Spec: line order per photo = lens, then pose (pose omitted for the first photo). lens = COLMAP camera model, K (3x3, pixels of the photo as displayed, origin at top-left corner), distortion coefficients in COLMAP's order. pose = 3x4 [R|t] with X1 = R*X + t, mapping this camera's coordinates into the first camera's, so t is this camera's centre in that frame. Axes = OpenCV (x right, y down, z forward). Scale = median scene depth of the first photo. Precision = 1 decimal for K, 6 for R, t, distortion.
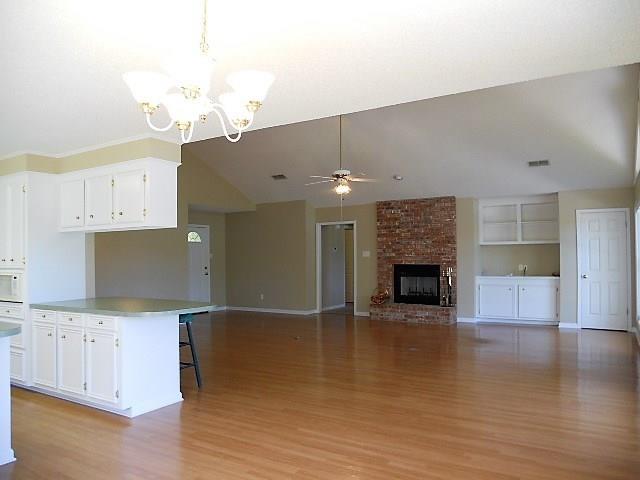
lens RADIAL K [[501.3, 0, 319.8], [0, 501.3, 234.9], [0, 0, 1]] dist [-0.041957, 0.026288]
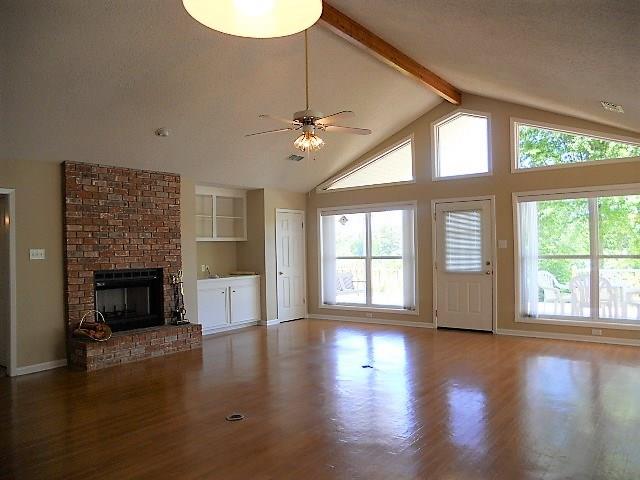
lens RADIAL K [[501.3, 0, 320.6], [0, 501.3, 240.0], [0, 0, 1]] dist [-0.041957, 0.026288]
pose [[0.084356, 0.026252, 0.996090, -0.451616], [-0.014598, 0.999578, -0.025107, 0.035309], [-0.996329, -0.012423, 0.084704, 0.727938]]
